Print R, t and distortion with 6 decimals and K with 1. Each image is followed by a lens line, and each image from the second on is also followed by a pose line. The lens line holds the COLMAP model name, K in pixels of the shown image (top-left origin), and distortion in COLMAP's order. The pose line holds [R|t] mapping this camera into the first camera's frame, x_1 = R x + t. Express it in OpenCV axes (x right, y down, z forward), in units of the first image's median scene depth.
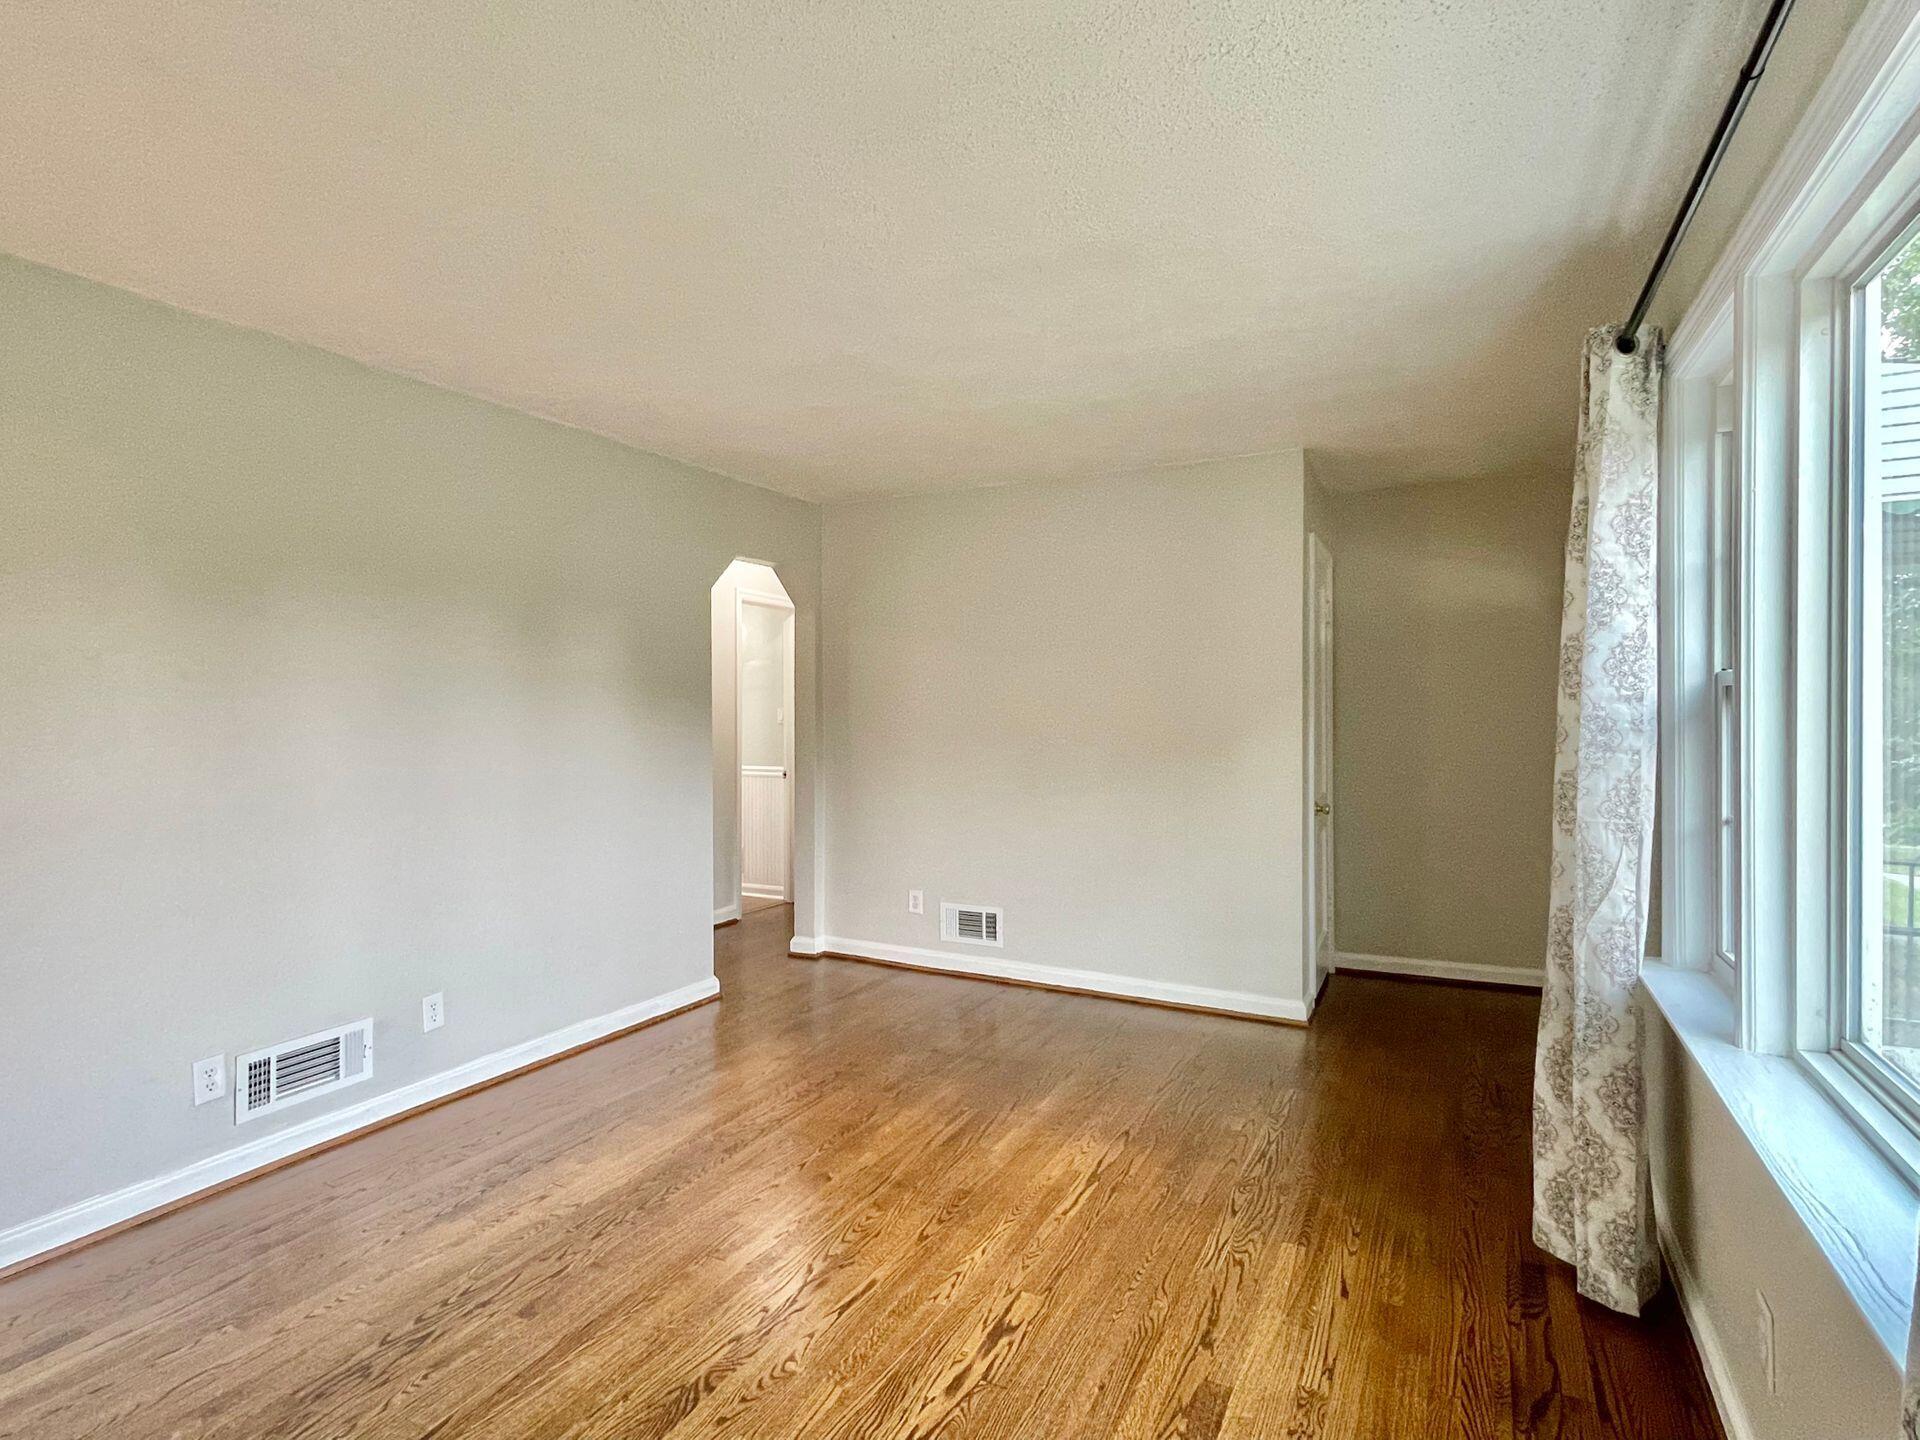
lens RADIAL K [[991.5, 0, 945.1], [0, 991.5, 718.0], [0, 0, 1]] dist [0.006330, -0.000294]
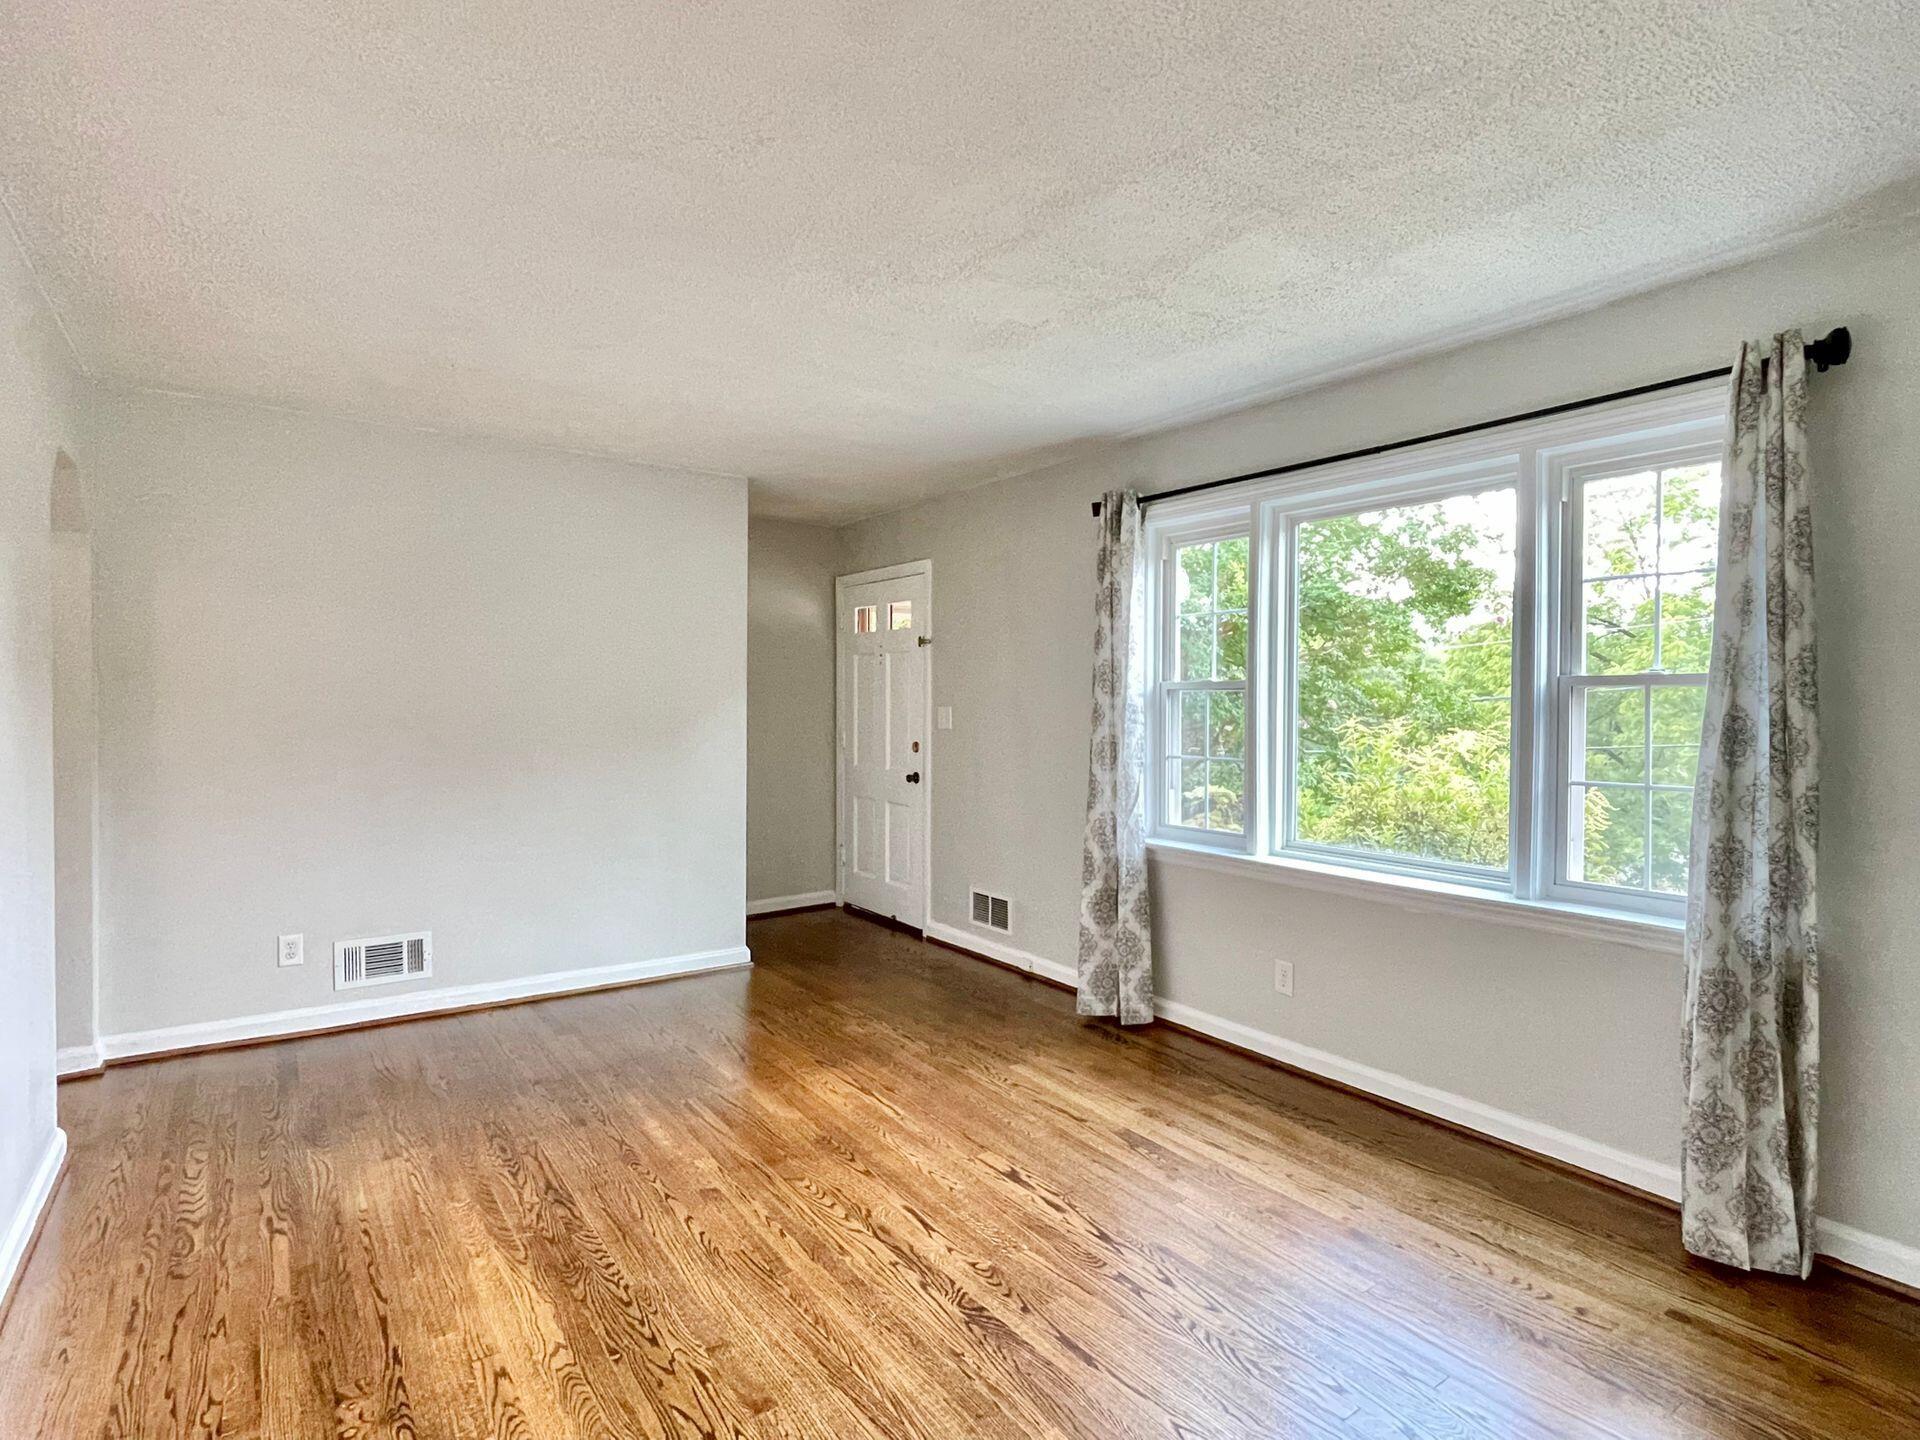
lens RADIAL K [[991.5, 0, 944.5], [0, 991.5, 710.7], [0, 0, 1]] dist [0.006330, -0.000294]
pose [[0.454163, -0.006652, 0.890894, -0.873378], [0.004068, 0.999977, 0.005393, -0.001729], [-0.890909, 0.001175, 0.454180, 0.371924]]
